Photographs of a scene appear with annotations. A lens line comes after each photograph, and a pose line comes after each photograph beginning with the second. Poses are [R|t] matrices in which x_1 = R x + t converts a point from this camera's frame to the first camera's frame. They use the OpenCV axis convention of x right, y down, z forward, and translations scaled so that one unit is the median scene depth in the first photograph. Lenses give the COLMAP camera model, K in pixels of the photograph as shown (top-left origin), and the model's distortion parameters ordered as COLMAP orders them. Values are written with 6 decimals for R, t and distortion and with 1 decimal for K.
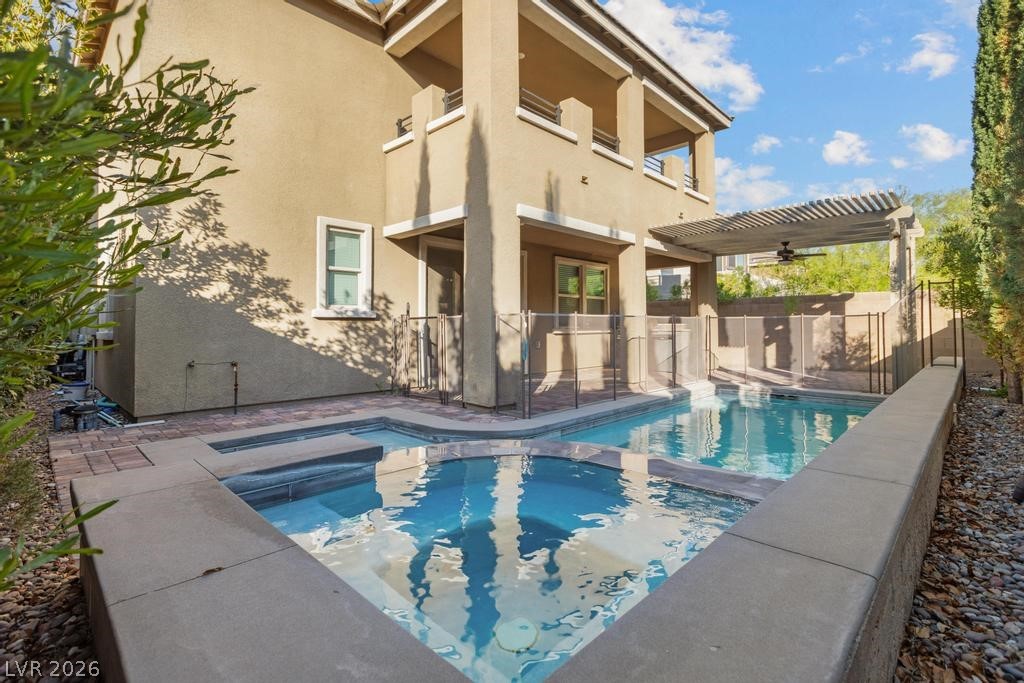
lens RADIAL K [[476.3, 0, 515.6], [0, 476.3, 319.3], [0, 0, 1]] dist [0.002122, -0.000090]
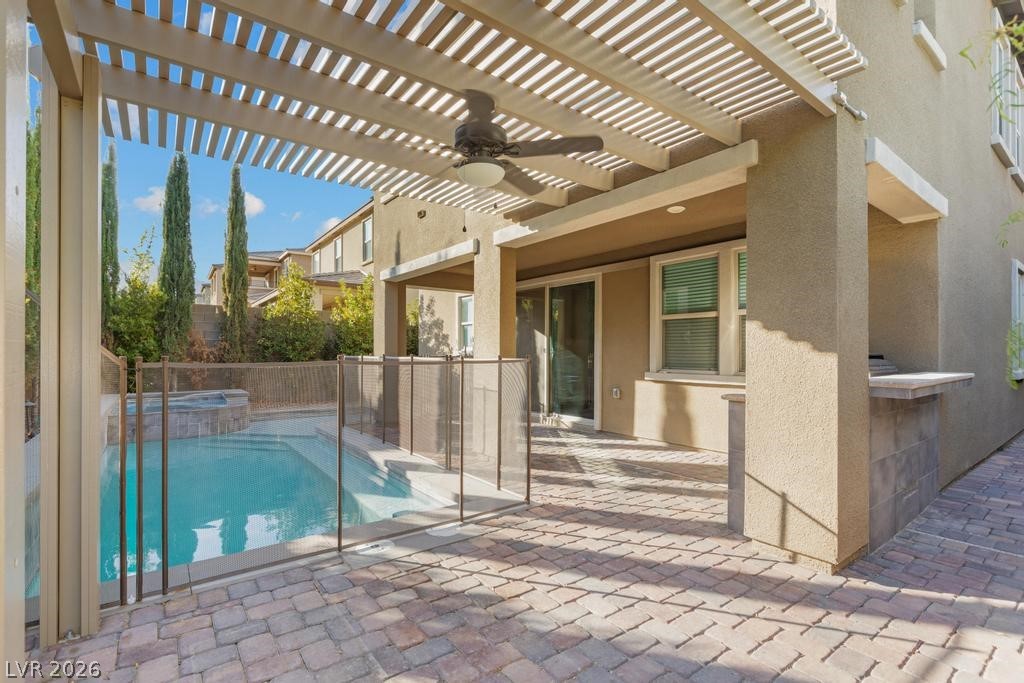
lens RADIAL K [[469.9, 0, 512.0], [0, 469.9, 341.5], [0, 0, 1]] dist [-0.001096, -0.000182]
pose [[-0.155324, -0.023789, -0.987577, 1.140942], [0.013870, 0.999559, -0.026259, -0.009809], [0.987766, -0.017776, -0.154925, 1.443489]]
